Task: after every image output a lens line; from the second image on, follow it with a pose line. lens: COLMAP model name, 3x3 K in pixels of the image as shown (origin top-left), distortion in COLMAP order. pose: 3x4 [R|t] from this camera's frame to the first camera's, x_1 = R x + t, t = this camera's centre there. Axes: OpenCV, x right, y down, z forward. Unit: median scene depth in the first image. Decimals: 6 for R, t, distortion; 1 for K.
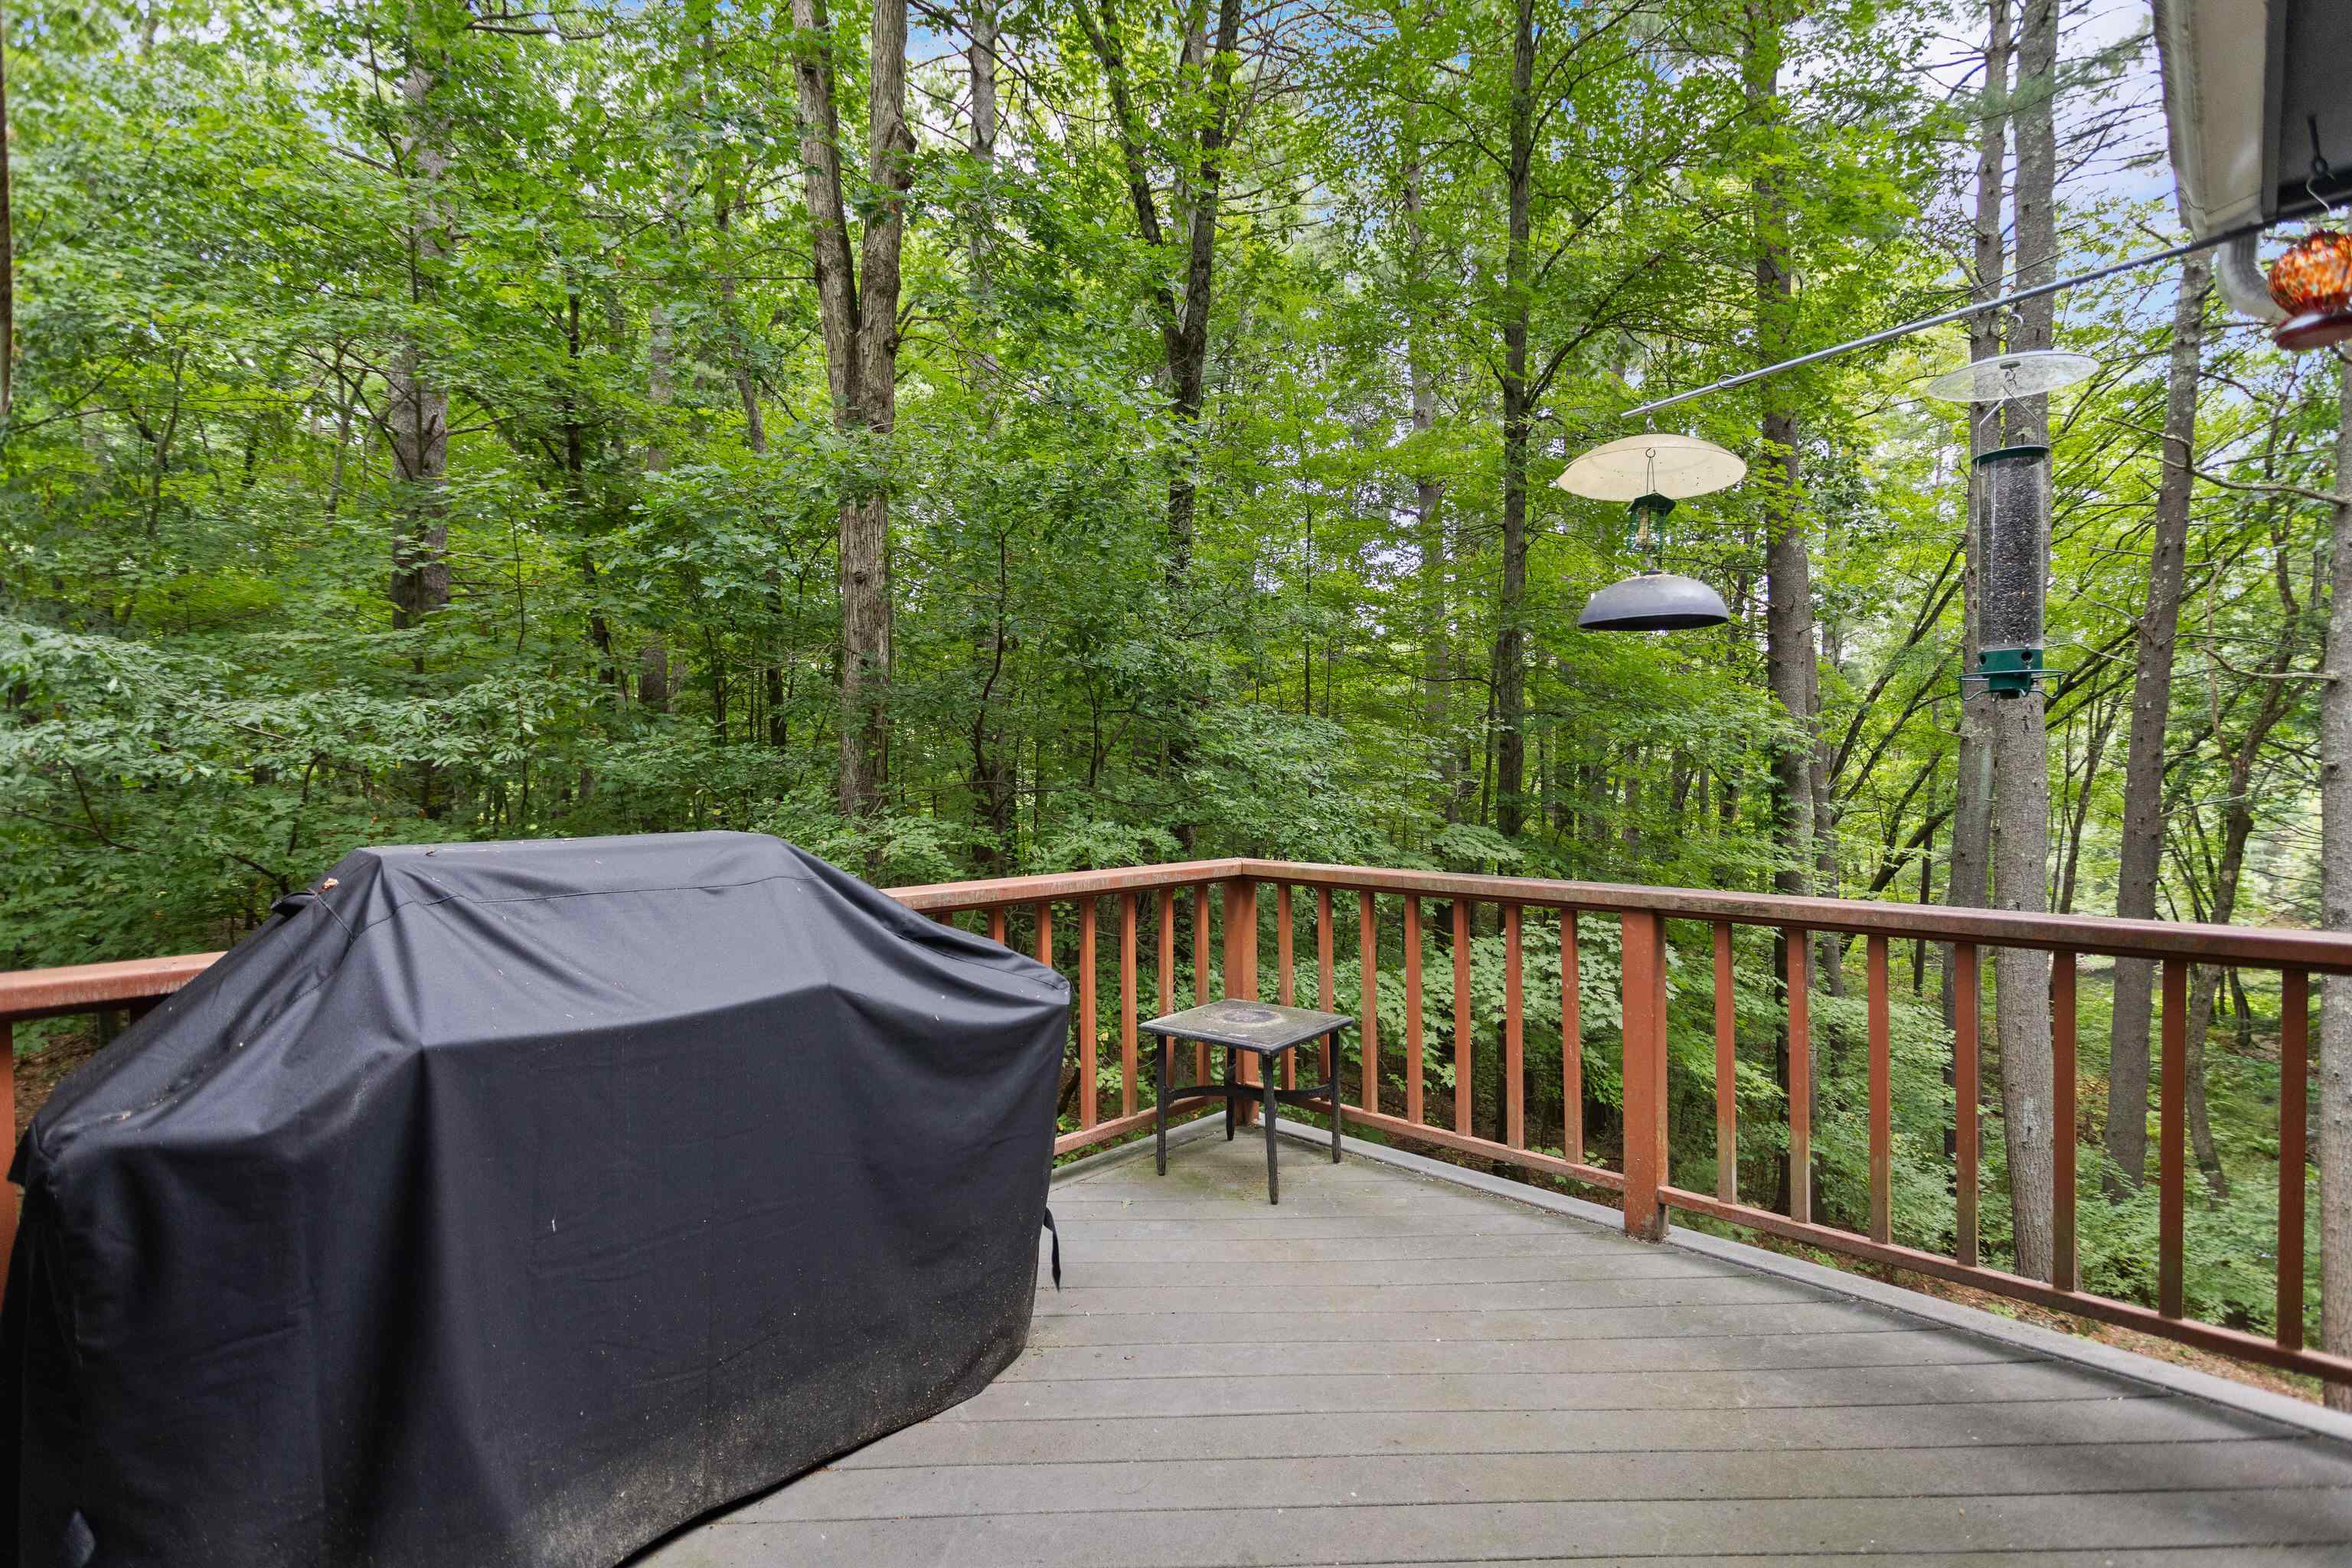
lens RADIAL K [[1112.6, 0, 1182.0], [0, 1112.6, 784.6], [0, 0, 1]] dist [-0.000665, 0.002137]
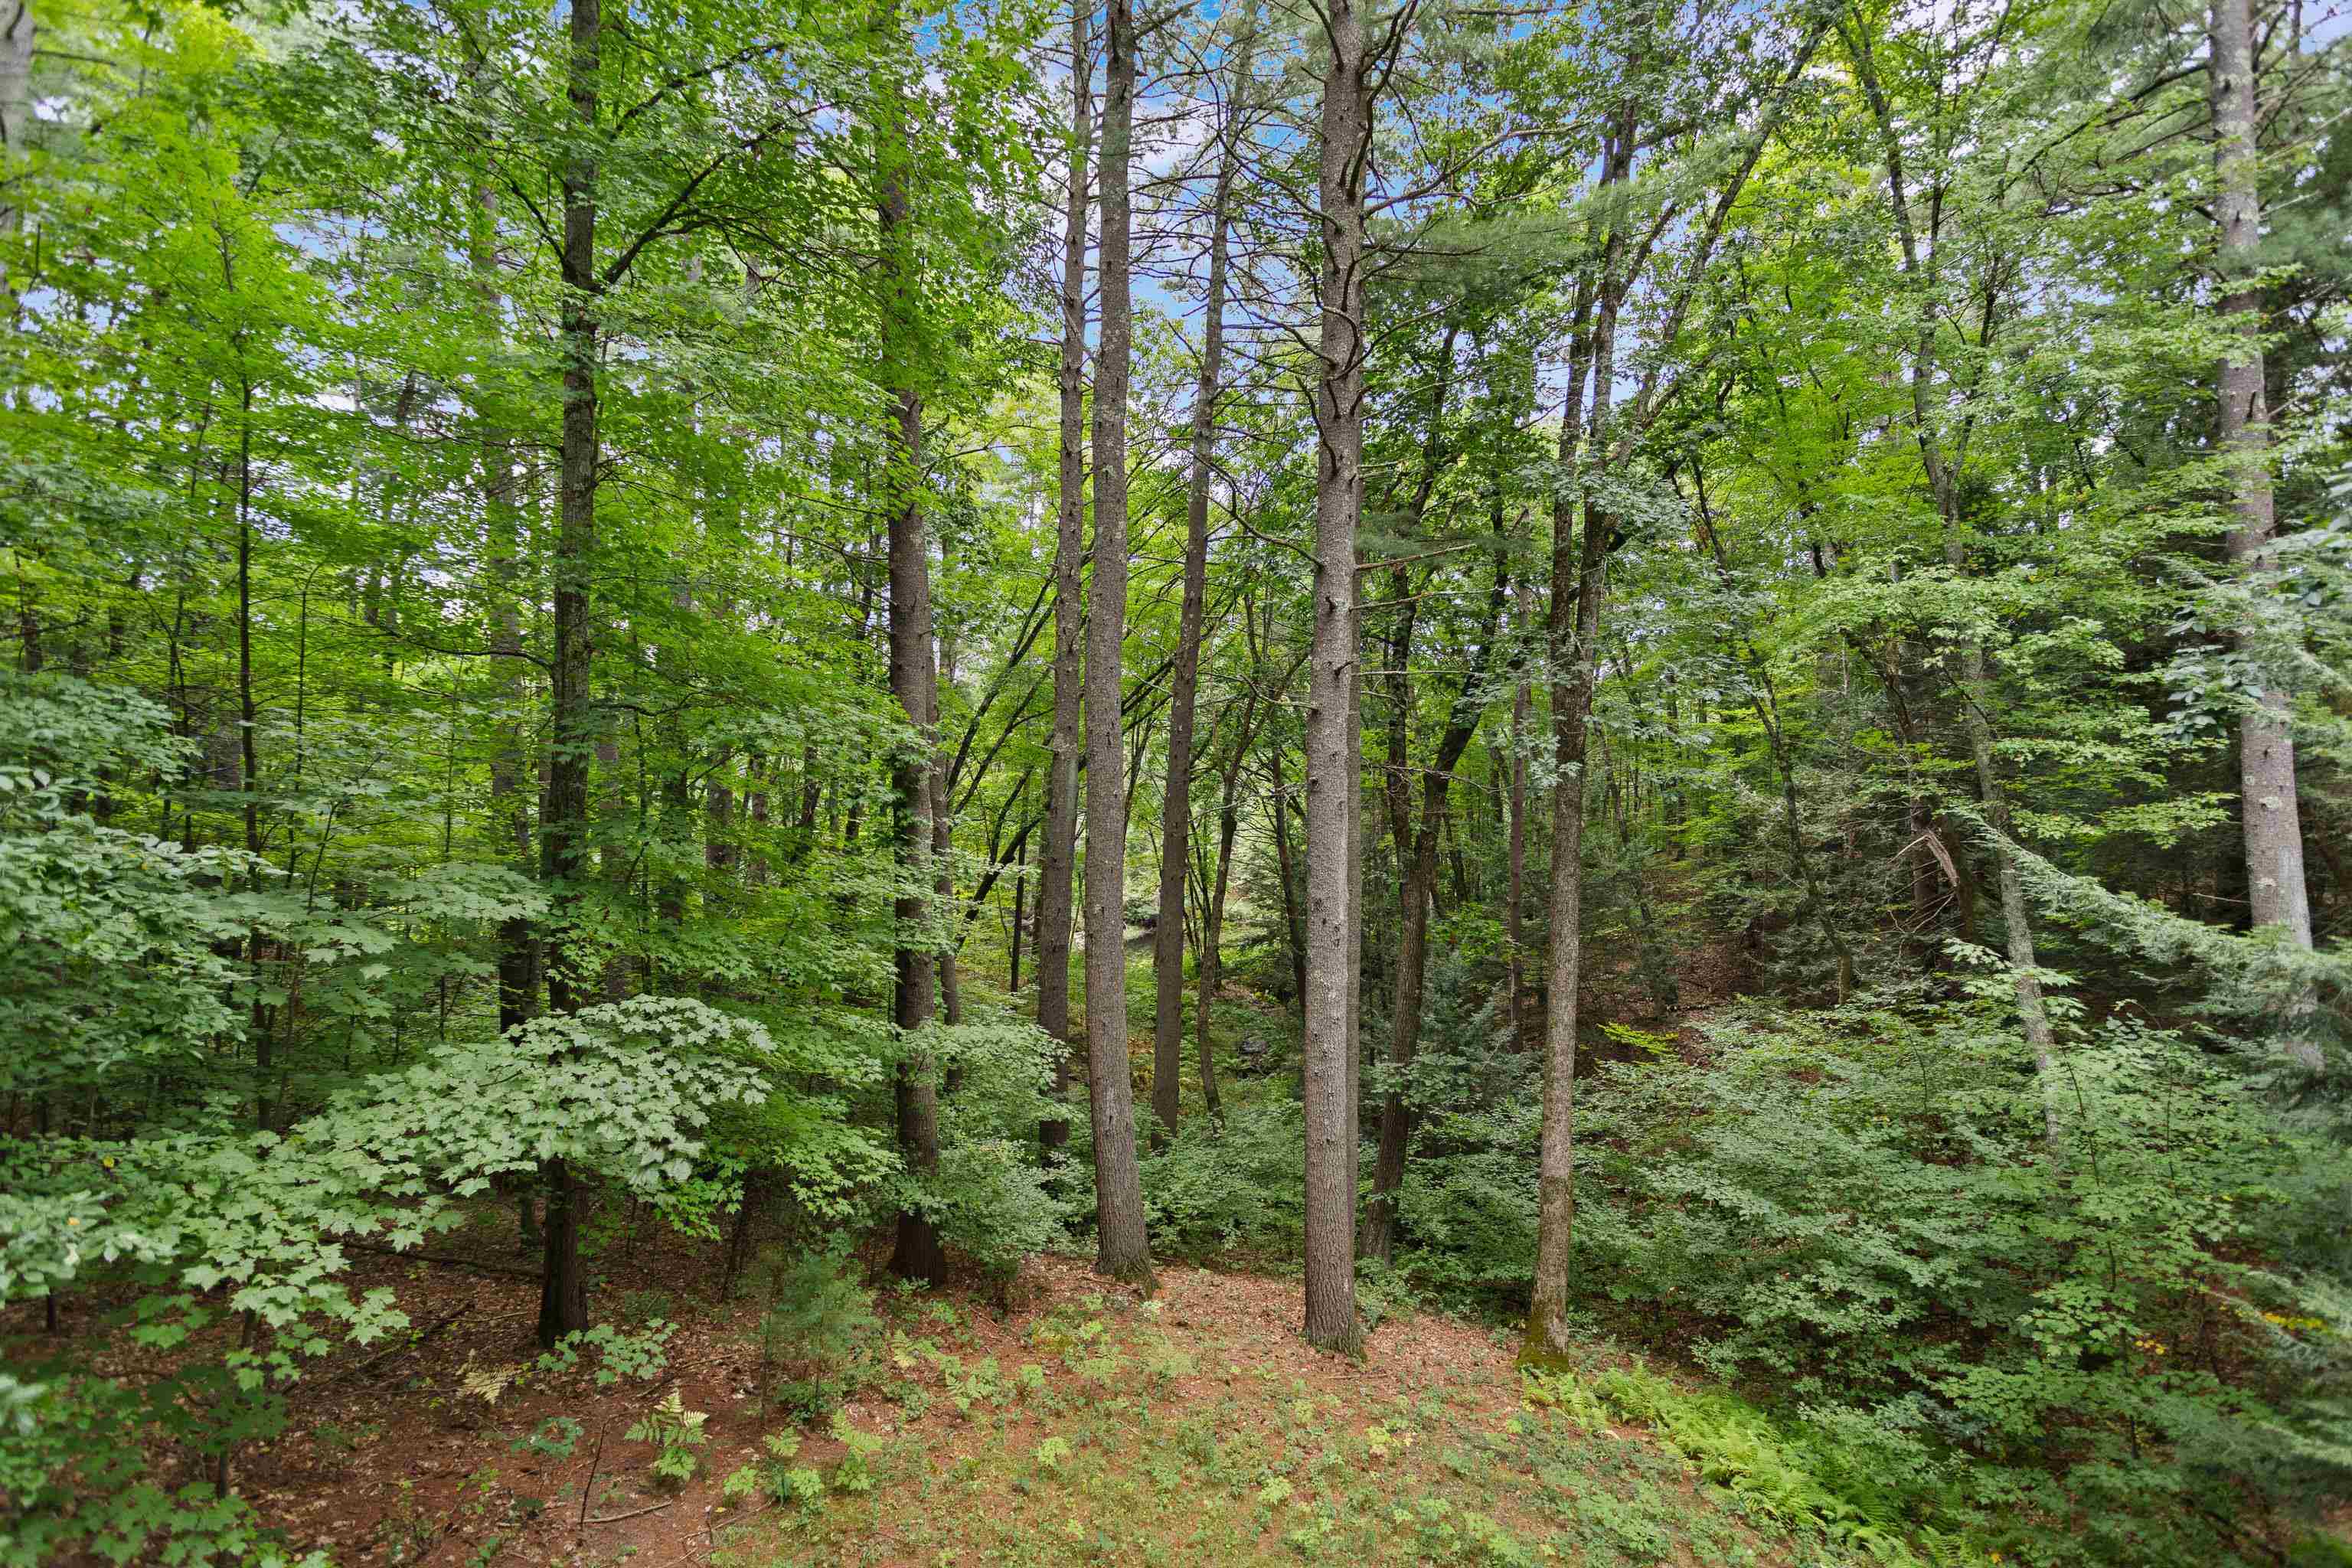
lens RADIAL K [[1112.6, 0, 1183.7], [0, 1112.6, 768.2], [0, 0, 1]] dist [-0.000665, 0.002137]
pose [[0.738564, 0.012785, 0.674062, 0.053681], [0.002647, 0.999757, -0.021863, -0.002183], [-0.674178, 0.017931, 0.738351, 0.097149]]
